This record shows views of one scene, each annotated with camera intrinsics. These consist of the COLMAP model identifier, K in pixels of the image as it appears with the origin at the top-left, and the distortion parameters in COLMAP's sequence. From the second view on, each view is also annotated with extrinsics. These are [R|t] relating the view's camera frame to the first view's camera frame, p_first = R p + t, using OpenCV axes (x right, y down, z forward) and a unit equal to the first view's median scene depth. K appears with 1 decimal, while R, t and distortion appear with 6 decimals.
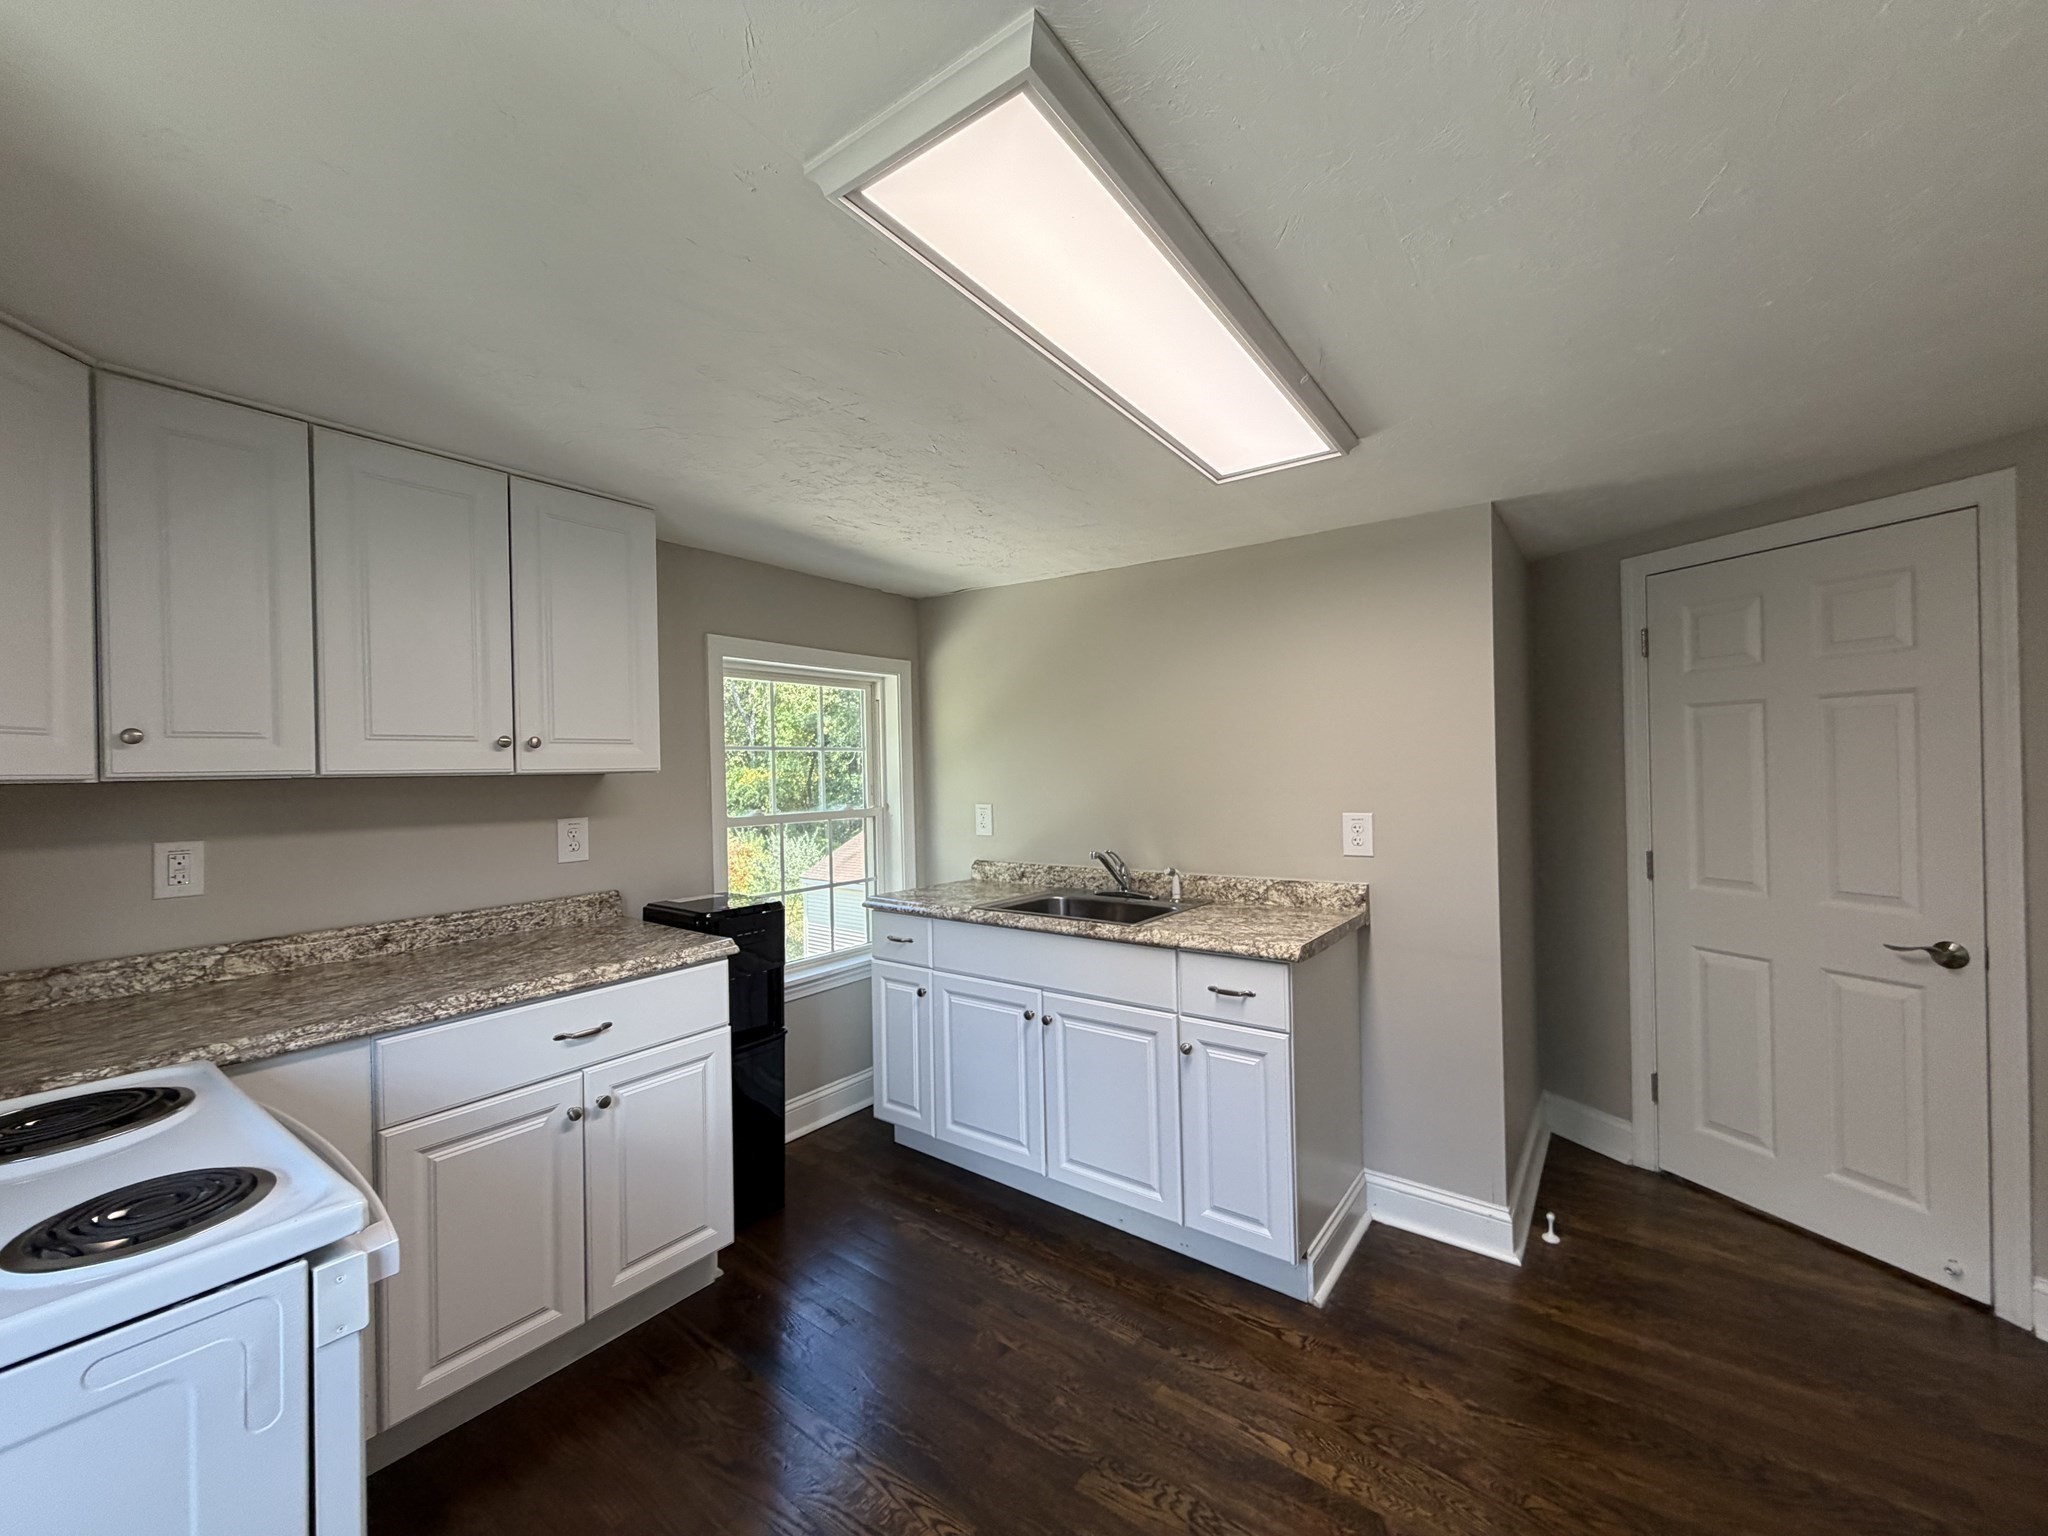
lens RADIAL K [[814.7, 0, 1018.0], [0, 814.7, 766.2], [0, 0, 1]] dist [-0.001327, -0.000066]
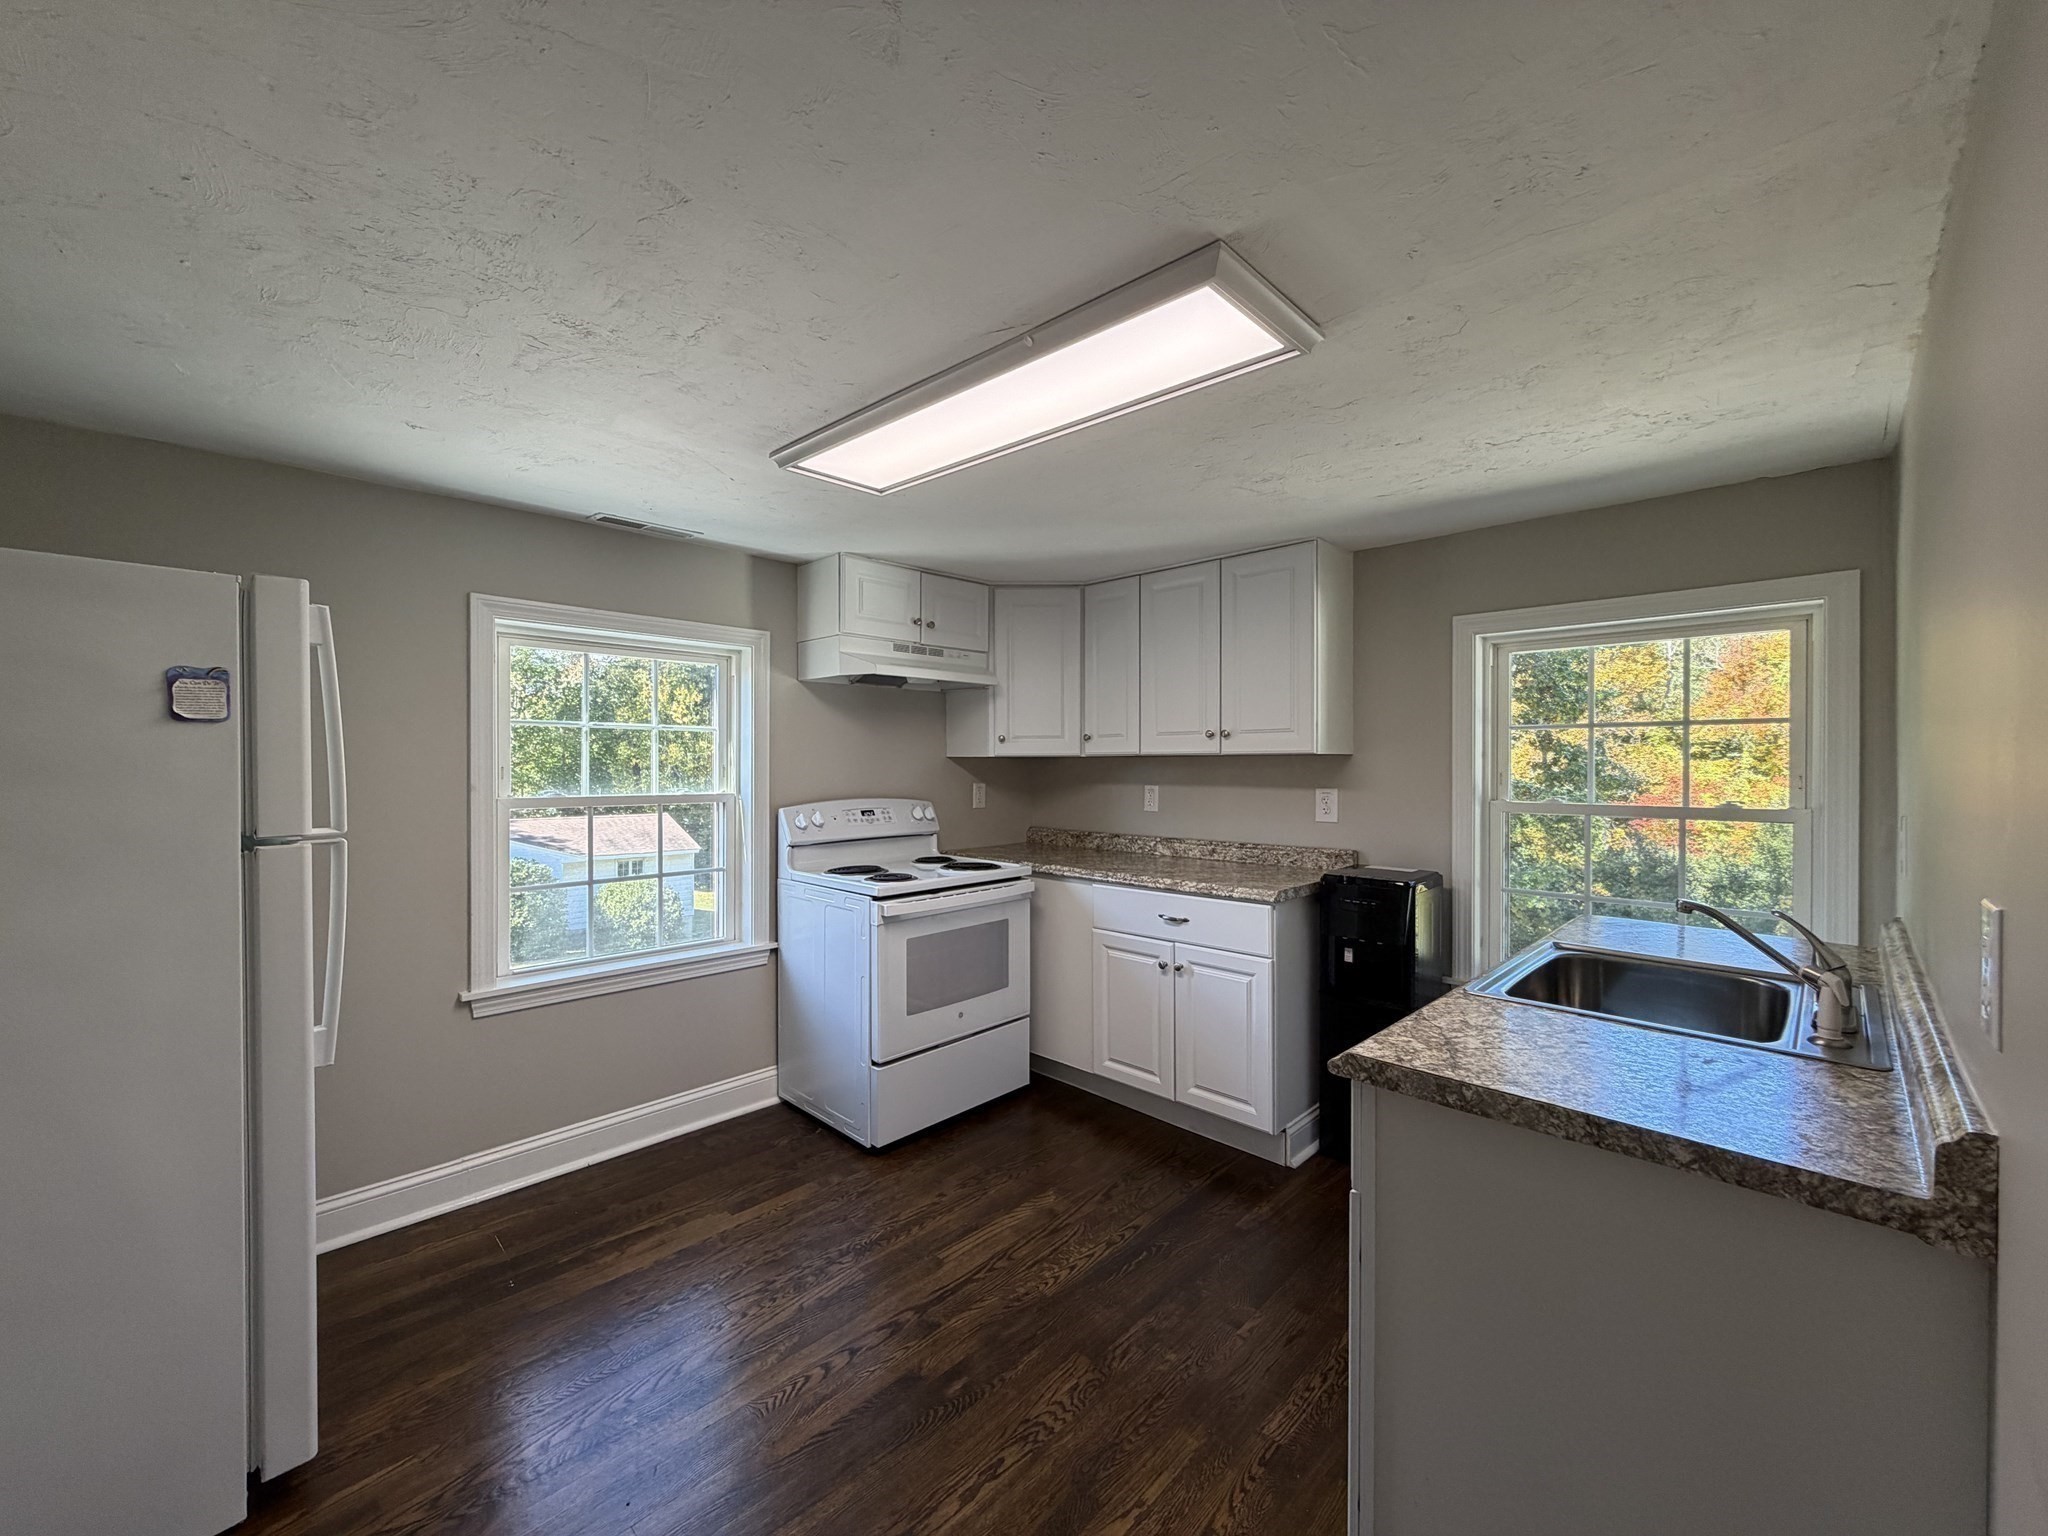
lens RADIAL K [[827.3, 0, 1024.0], [0, 827.3, 768.0], [0, 0, 1]] dist [0.017365, -0.000067]
pose [[-0.134810, 0.027760, -0.990483, 1.103020], [0.010946, 0.999588, 0.026526, -0.011896], [0.990811, -0.007266, -0.135058, 0.942395]]
